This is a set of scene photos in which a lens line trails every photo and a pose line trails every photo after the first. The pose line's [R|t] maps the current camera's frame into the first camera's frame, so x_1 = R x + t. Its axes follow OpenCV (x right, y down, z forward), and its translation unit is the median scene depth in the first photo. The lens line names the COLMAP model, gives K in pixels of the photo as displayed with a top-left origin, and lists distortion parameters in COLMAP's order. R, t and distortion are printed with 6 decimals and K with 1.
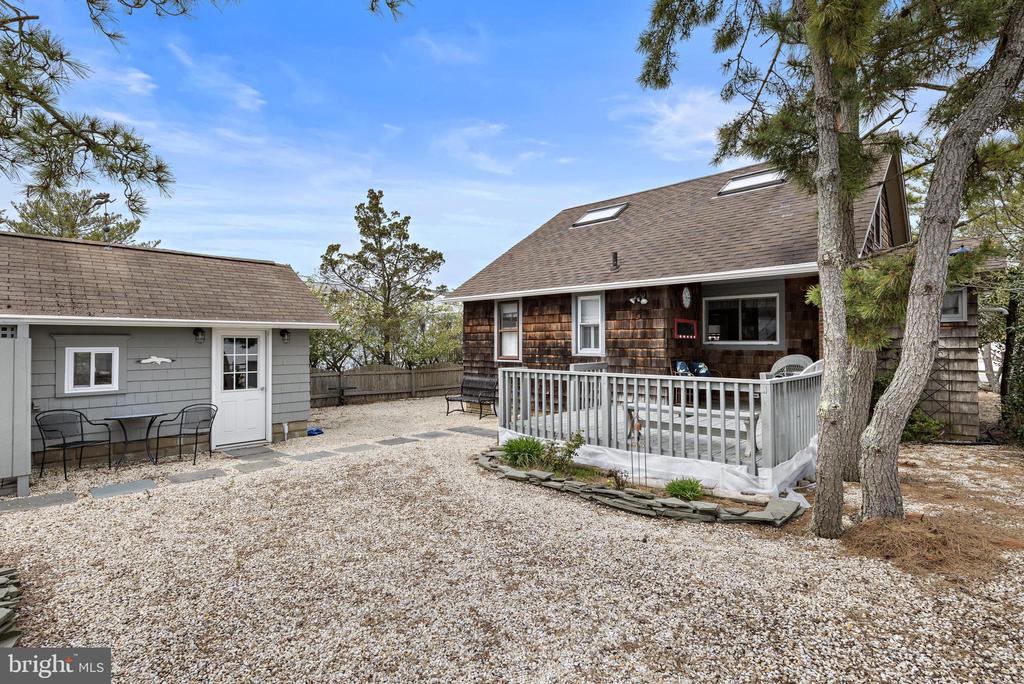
lens RADIAL K [[482.6, 0, 515.5], [0, 482.6, 337.7], [0, 0, 1]] dist [0.000330, -0.000883]
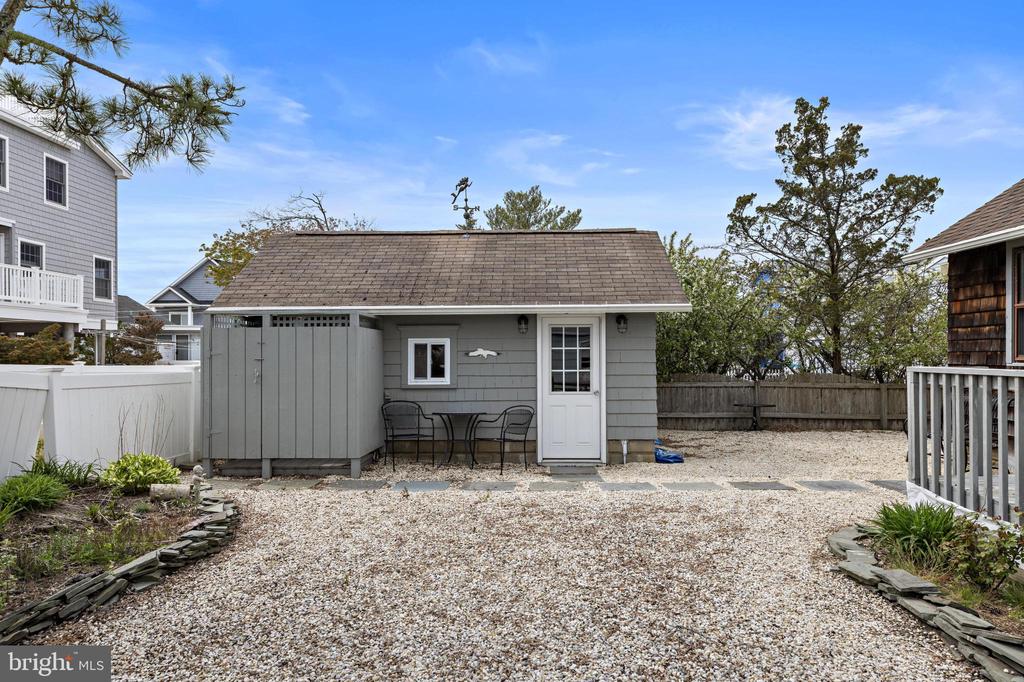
lens RADIAL K [[676.4, 0, 514.1], [0, 676.4, 356.4], [0, 0, 1]] dist [0.004448, -0.000721]
pose [[0.672153, 0.001738, -0.740411, 0.197286], [0.011212, 0.999859, 0.012525, 0.034637], [0.740328, -0.016720, 0.672038, 0.188447]]
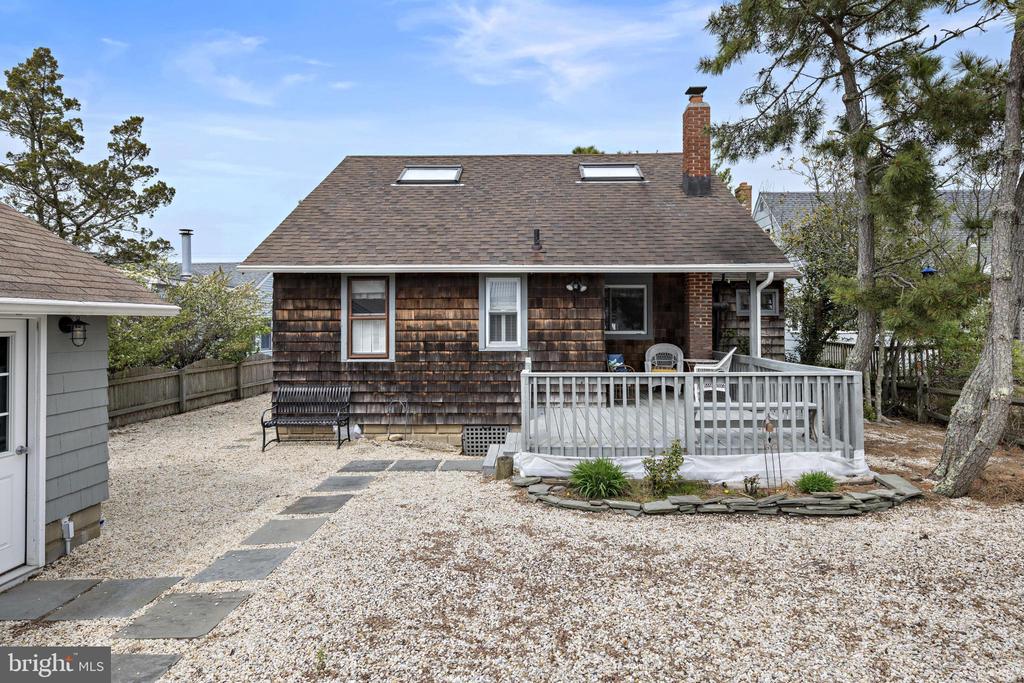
lens RADIAL K [[559.4, 0, 523.3], [0, 559.4, 315.1], [0, 0, 1]] dist [0.000310, 0.000768]
pose [[0.745065, 0.009656, 0.666922, -0.552871], [-0.004487, 0.999945, -0.009466, -0.017048], [-0.666977, 0.004060, 0.745067, 0.322265]]
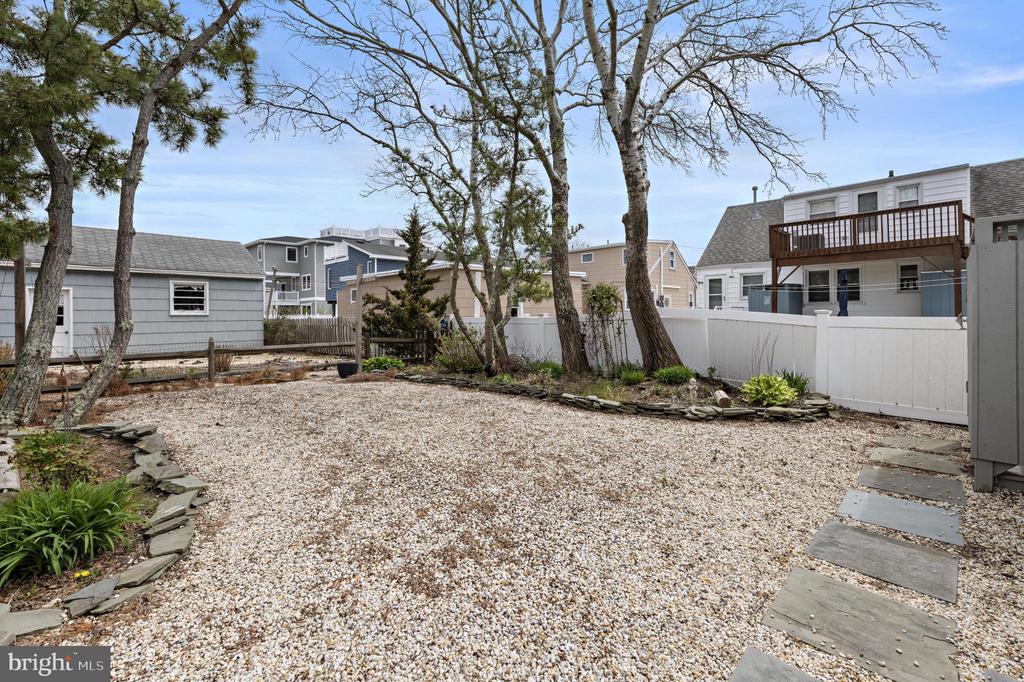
lens RADIAL K [[453.7, 0, 510.1], [0, 453.7, 320.6], [0, 0, 1]] dist [0.002822, 0.000006]
pose [[-0.999917, 0.010481, 0.007545, -0.271900], [0.010449, 0.999936, -0.004233, 0.066221], [-0.007589, -0.004154, -0.999963, 1.086882]]
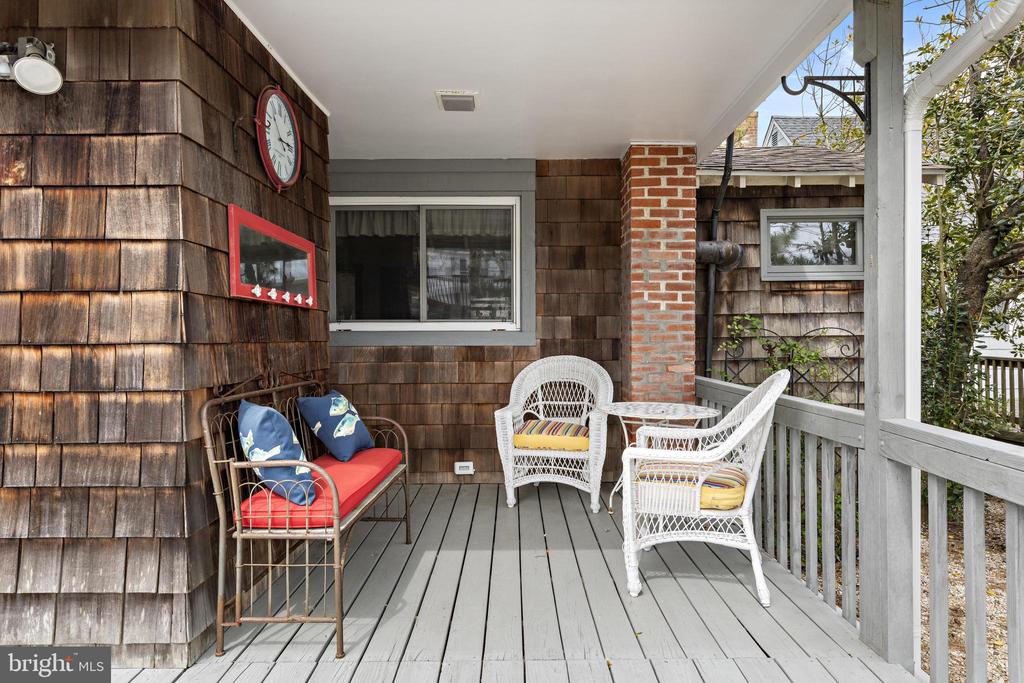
lens RADIAL K [[583.4, 0, 518.4], [0, 583.4, 339.5], [0, 0, 1]] dist [0.009047, 0.000777]
pose [[0.724072, -0.007316, 0.689685, 0.263978], [-0.003180, 0.999898, 0.013945, 0.017631], [-0.689717, -0.012290, 0.723975, 0.784323]]
